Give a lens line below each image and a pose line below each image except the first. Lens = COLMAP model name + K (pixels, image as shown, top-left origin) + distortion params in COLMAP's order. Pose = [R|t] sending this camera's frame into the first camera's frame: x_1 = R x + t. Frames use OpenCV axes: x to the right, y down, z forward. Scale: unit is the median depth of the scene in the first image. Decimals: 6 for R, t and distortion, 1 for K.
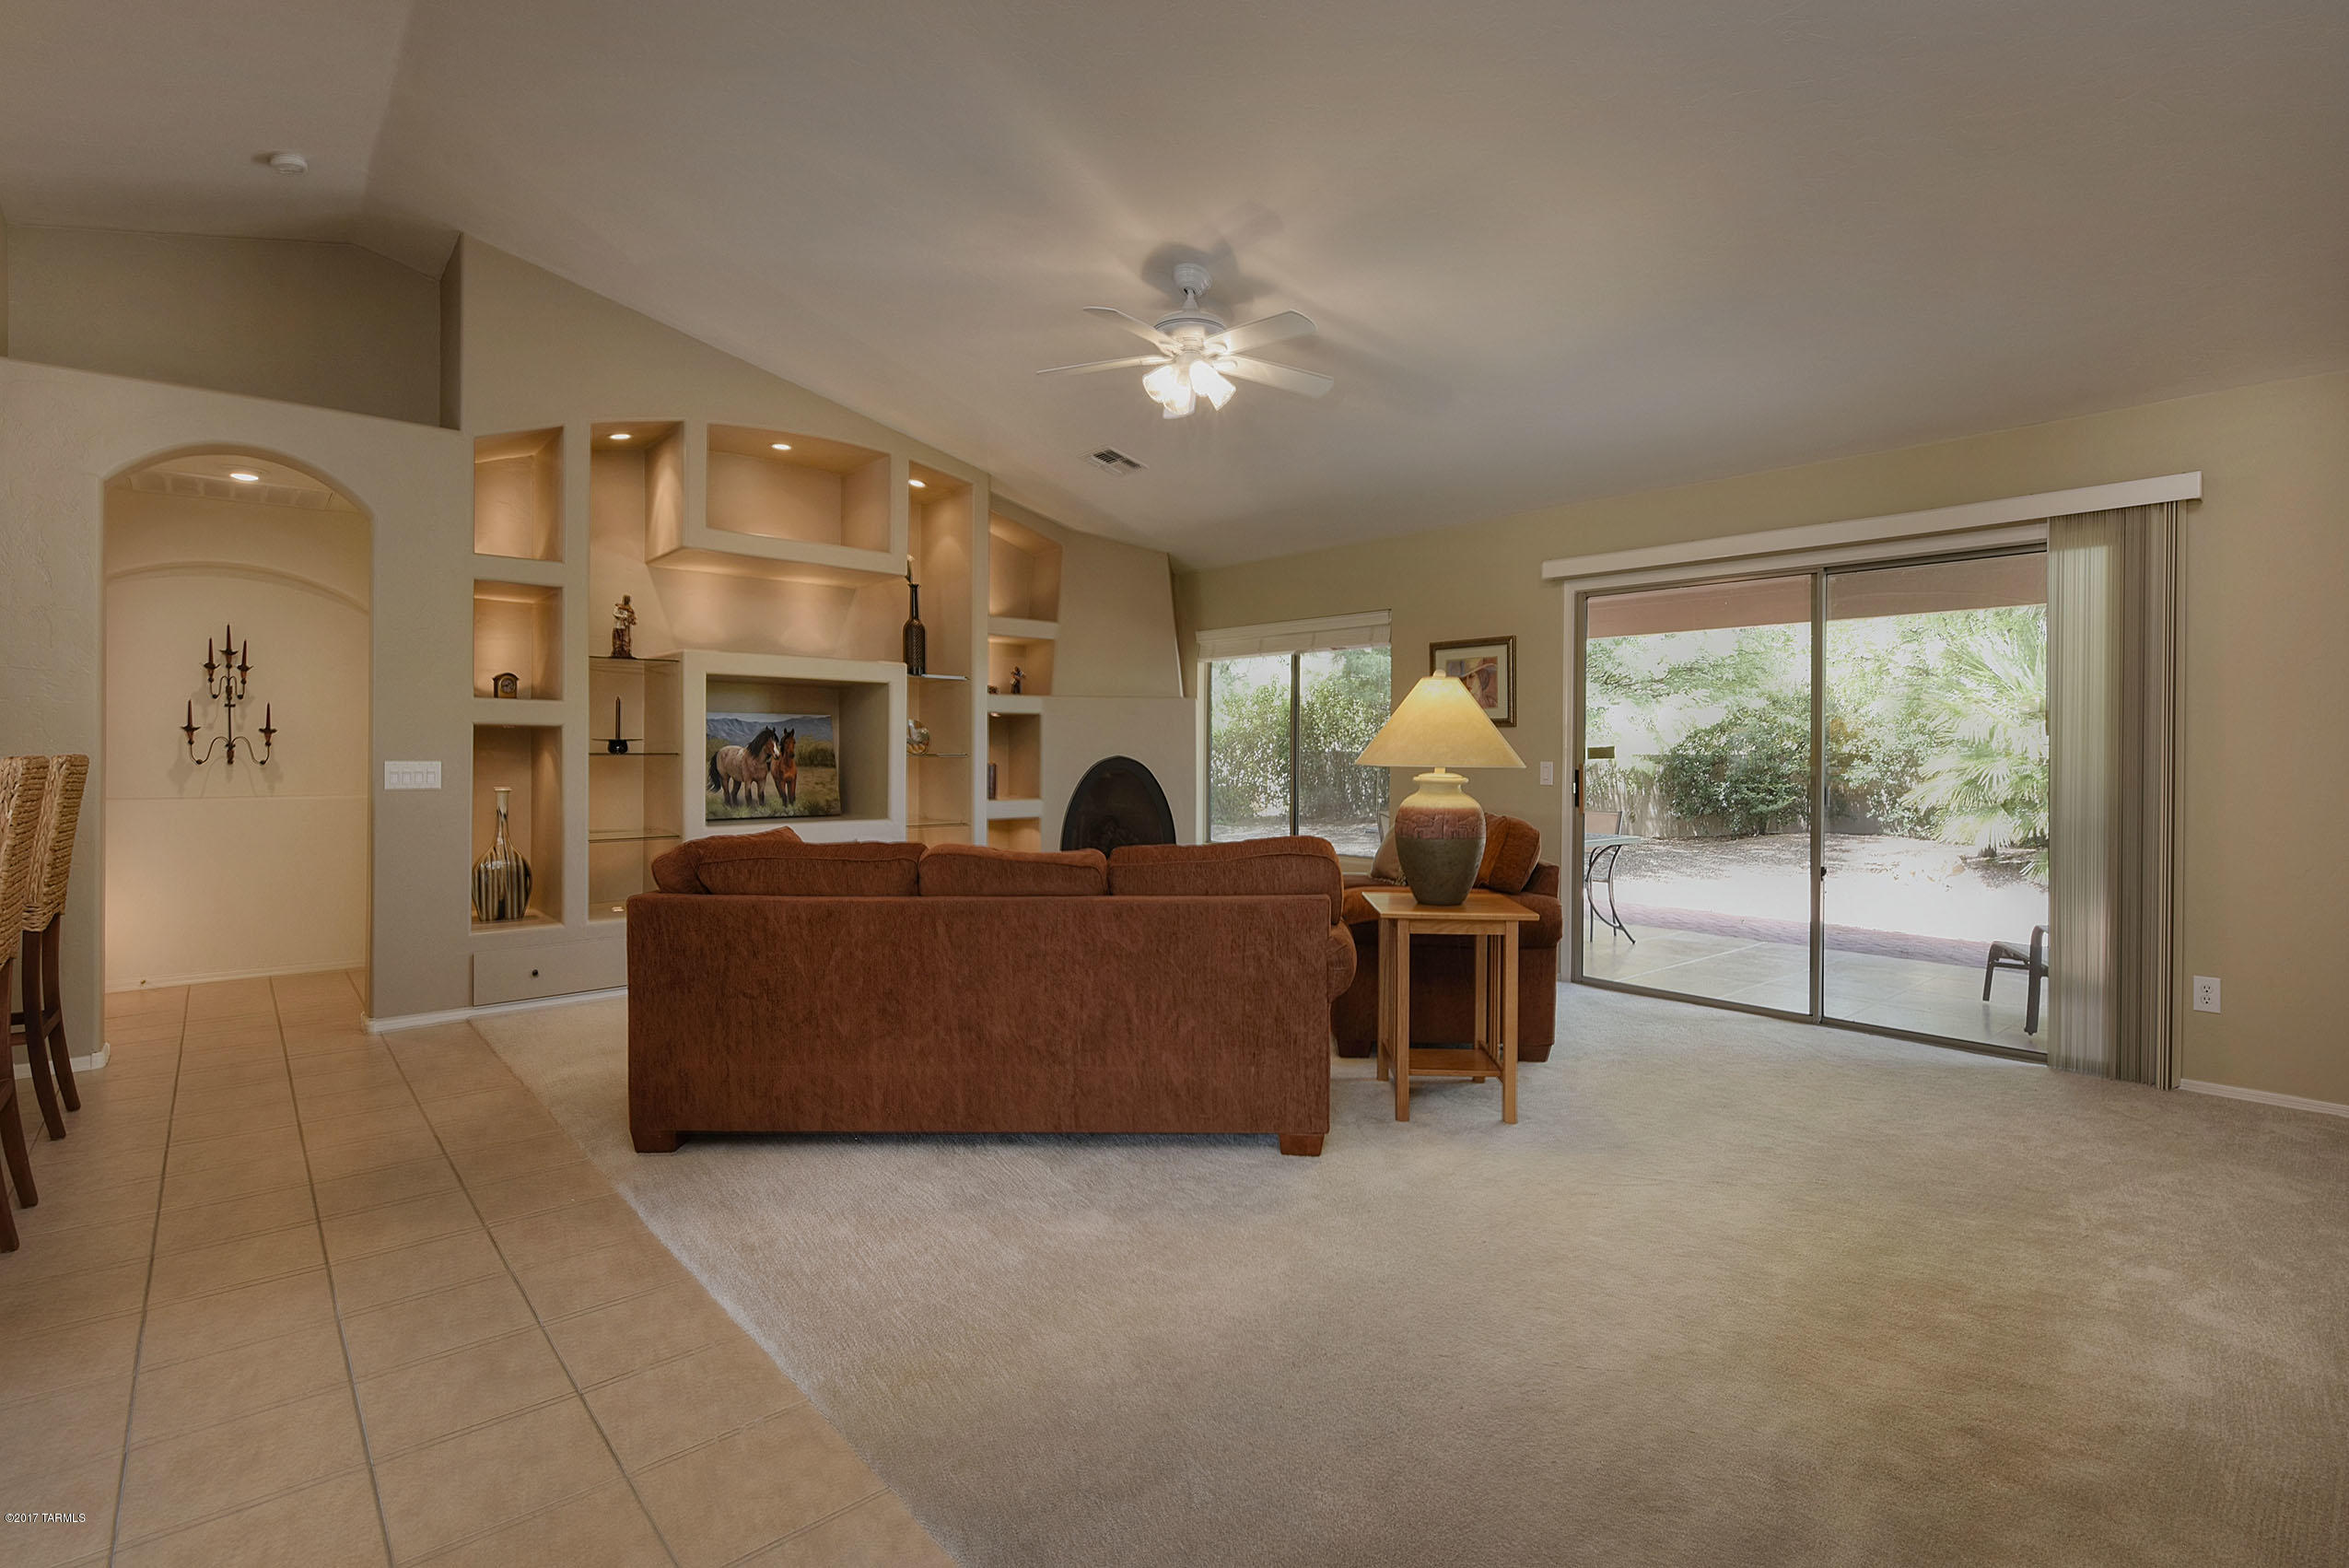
lens RADIAL K [[1076.2, 0, 1166.5], [0, 1076.2, 742.1], [0, 0, 1]] dist [-0.022654, 0.000043]
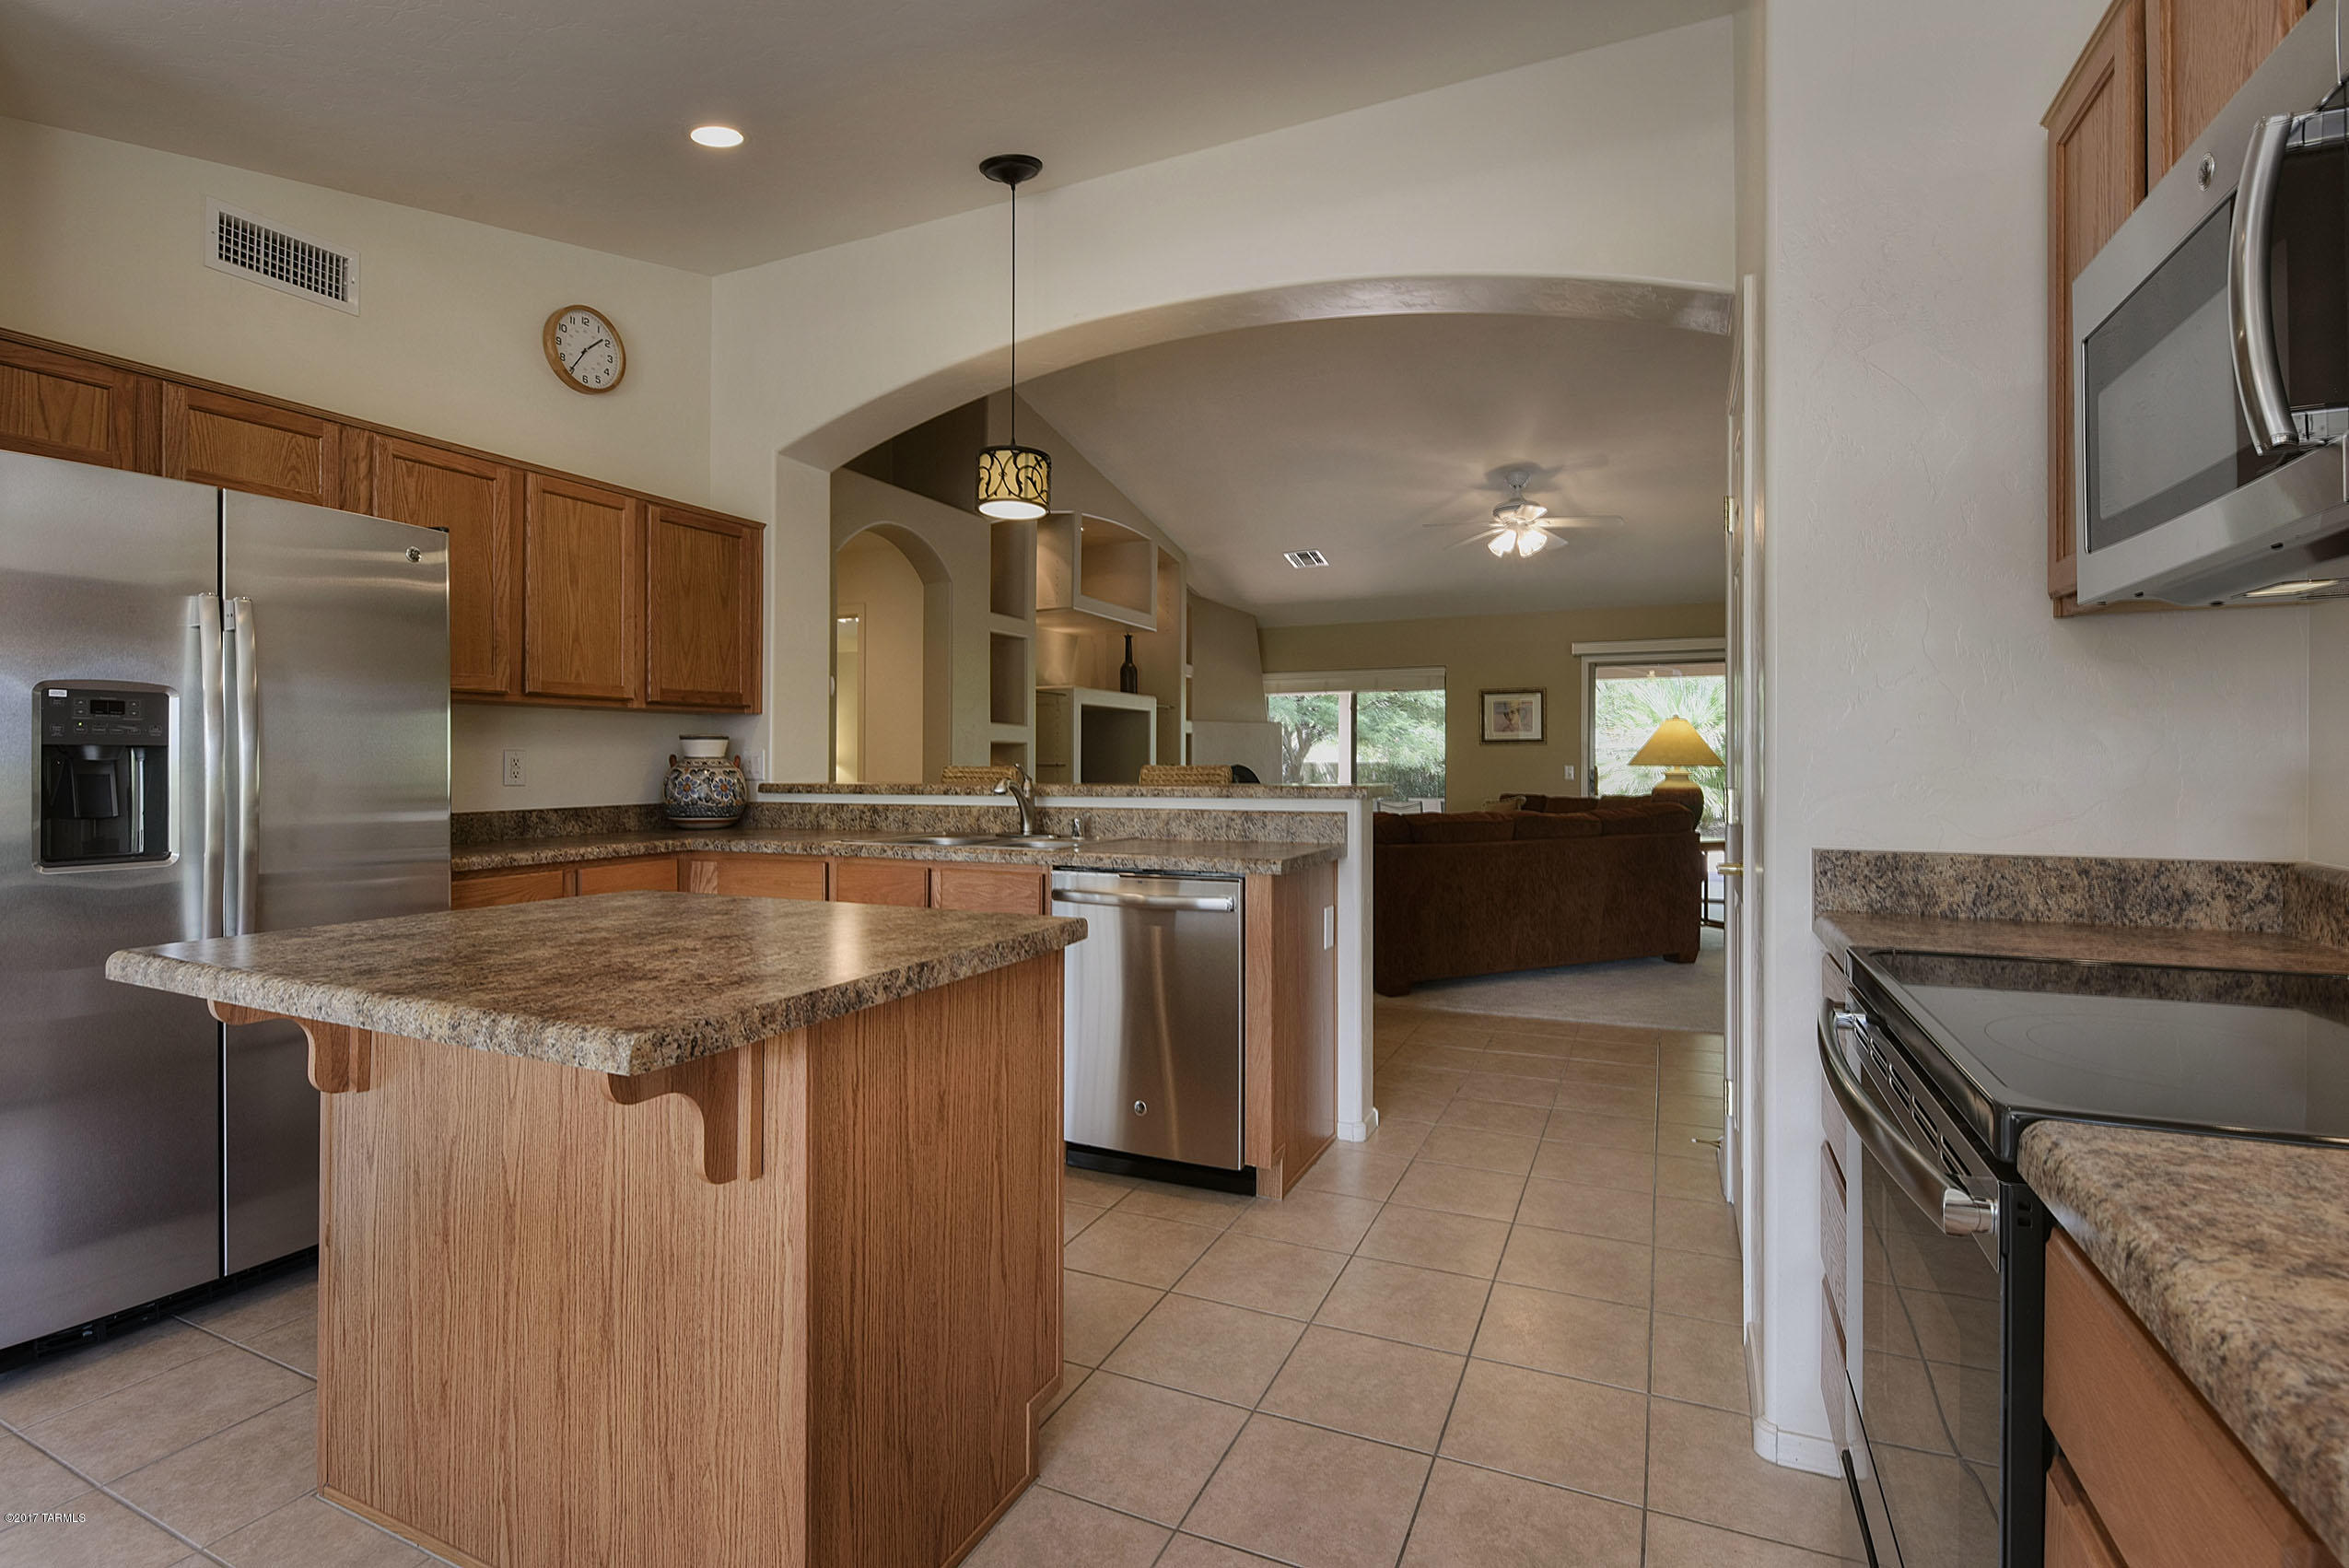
lens RADIAL K [[1051.3, 0, 1167.1], [0, 1051.3, 764.0], [0, 0, 1]] dist [-0.010157, -0.000543]
pose [[0.911435, -0.006882, 0.411387, -0.825023], [0.003543, 0.999954, 0.008878, -0.000307], [-0.411430, -0.006635, 0.911417, -0.199642]]
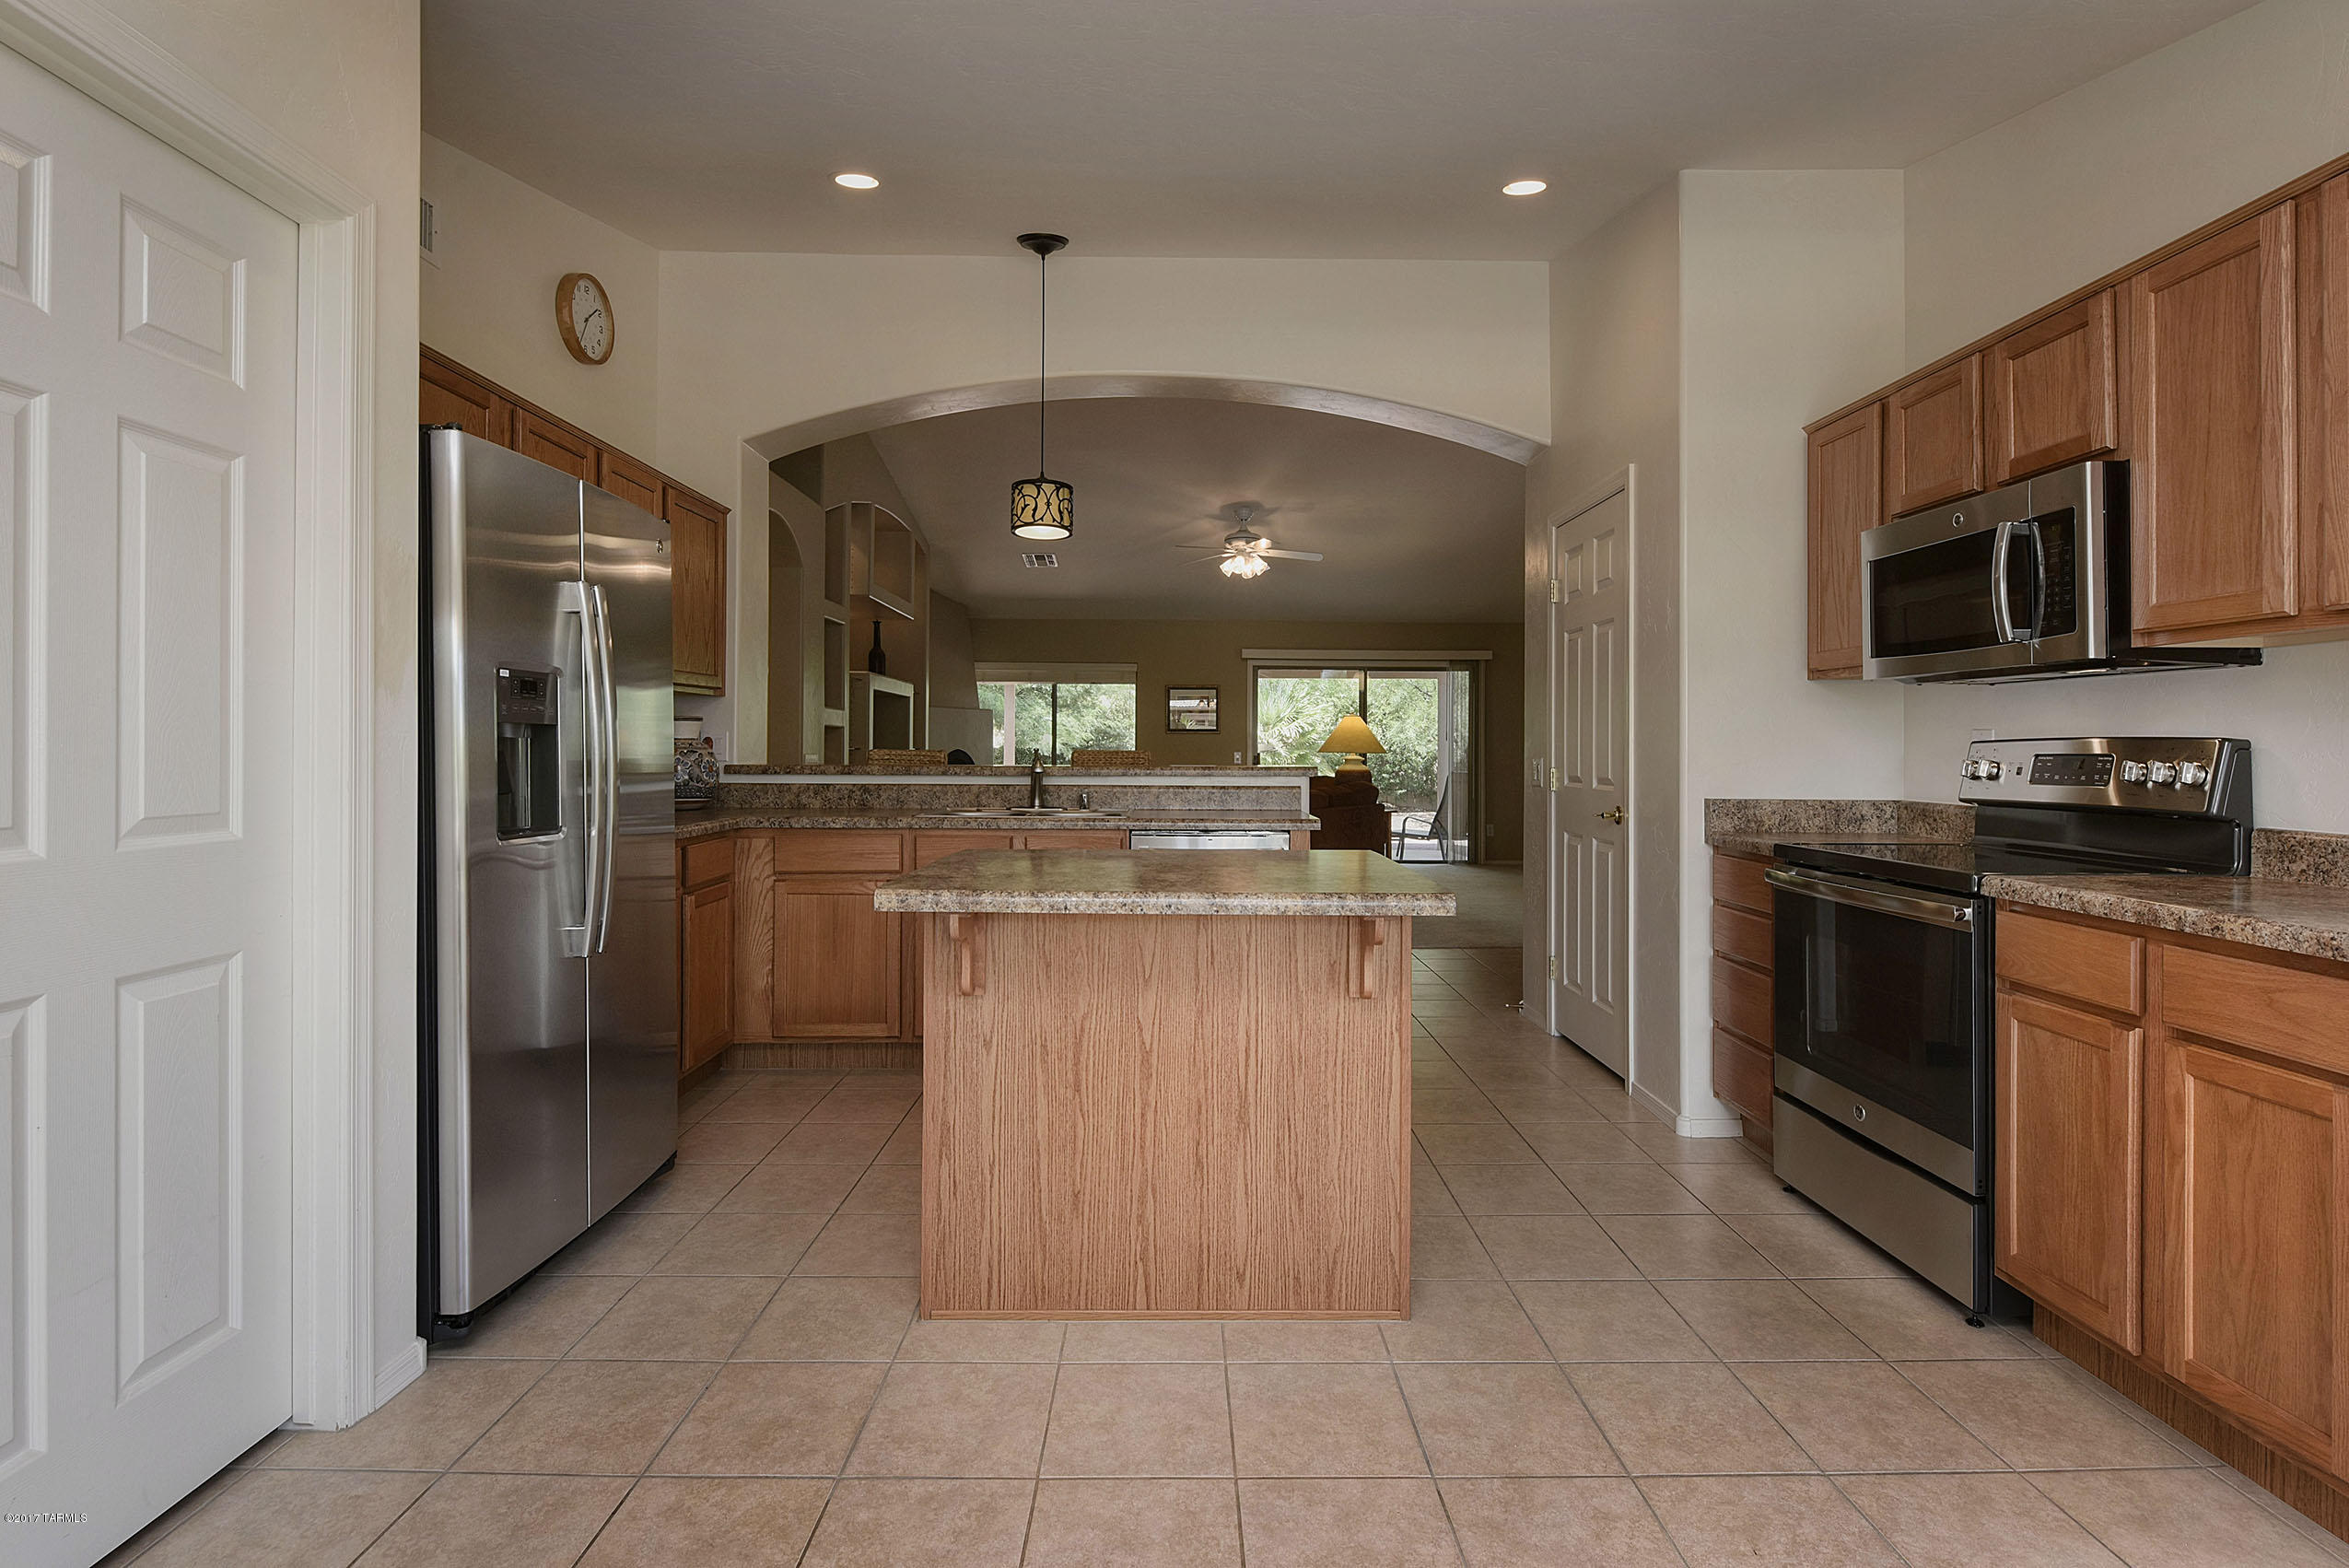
lens RADIAL K [[1073.4, 0, 1175.2], [0, 1073.4, 749.3], [0, 0, 1]] dist [0.001159, 0.000216]
pose [[0.643366, -0.000605, 0.765558, -1.144340], [-0.008217, 0.999937, 0.007696, -0.000535], [-0.765514, -0.011242, 0.643320, -0.152302]]
